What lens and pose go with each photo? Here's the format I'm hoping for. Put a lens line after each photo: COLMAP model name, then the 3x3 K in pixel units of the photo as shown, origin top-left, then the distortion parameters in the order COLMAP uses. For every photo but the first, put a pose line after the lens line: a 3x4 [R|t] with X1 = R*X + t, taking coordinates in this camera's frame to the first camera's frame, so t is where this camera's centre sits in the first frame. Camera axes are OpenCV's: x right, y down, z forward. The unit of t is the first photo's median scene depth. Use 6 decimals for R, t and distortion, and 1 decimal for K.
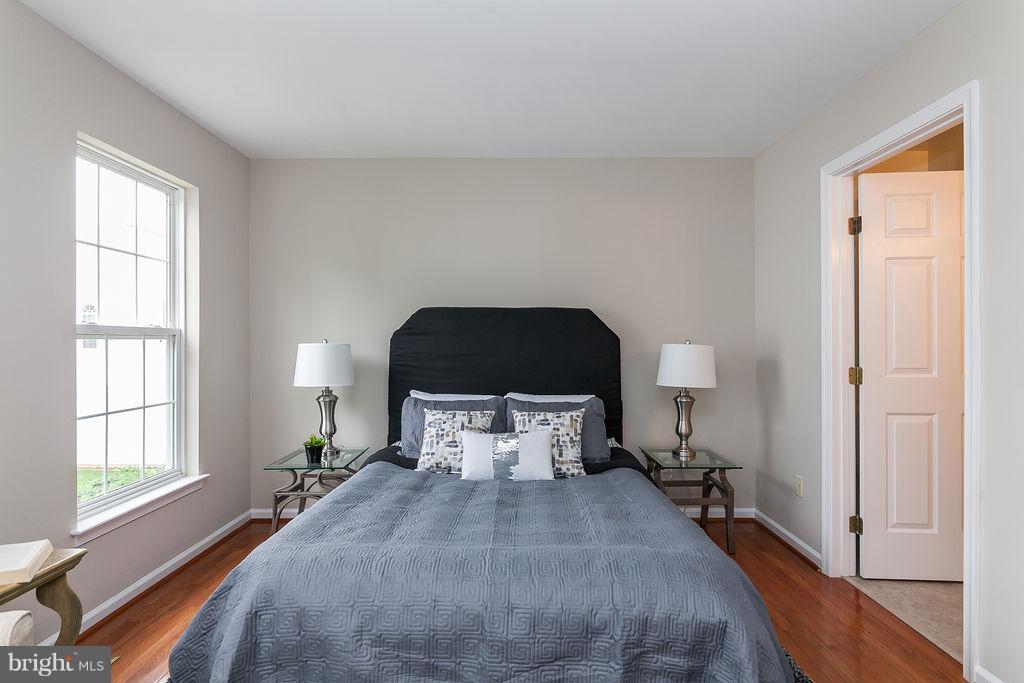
lens RADIAL K [[536.1, 0, 521.9], [0, 536.1, 341.0], [0, 0, 1]] dist [-0.009913, -0.000985]
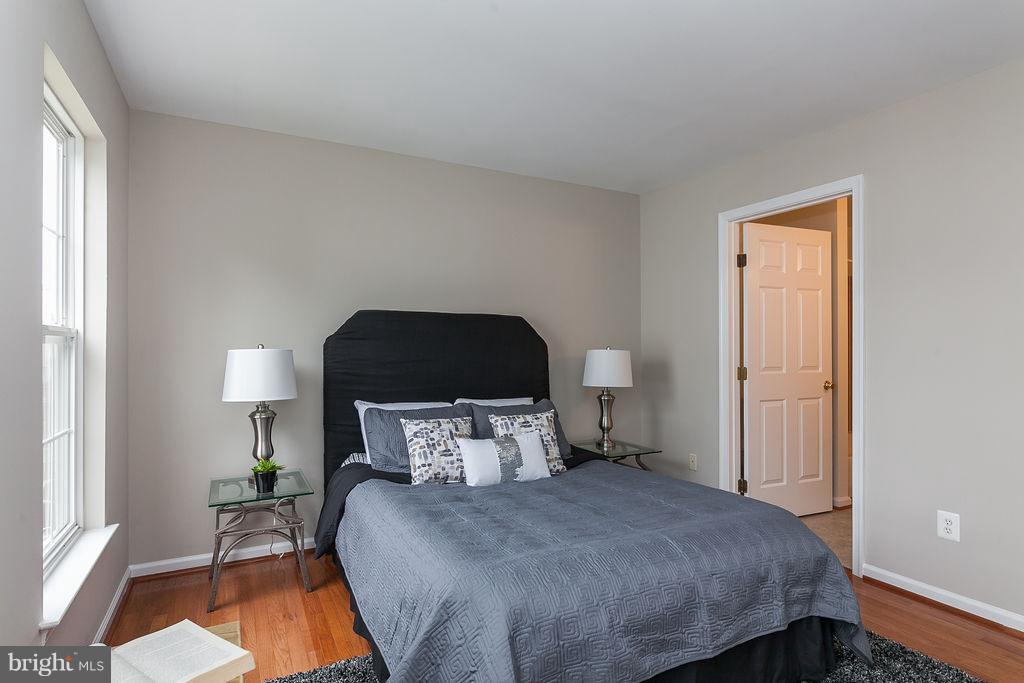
lens RADIAL K [[536.1, 0, 521.9], [0, 536.1, 341.0], [0, 0, 1]] dist [-0.009913, -0.000985]
pose [[0.881538, 0.007162, 0.472058, -0.457096], [-0.002040, 0.999933, -0.011363, 0.000474], [-0.472108, 0.009054, 0.881494, 0.076904]]
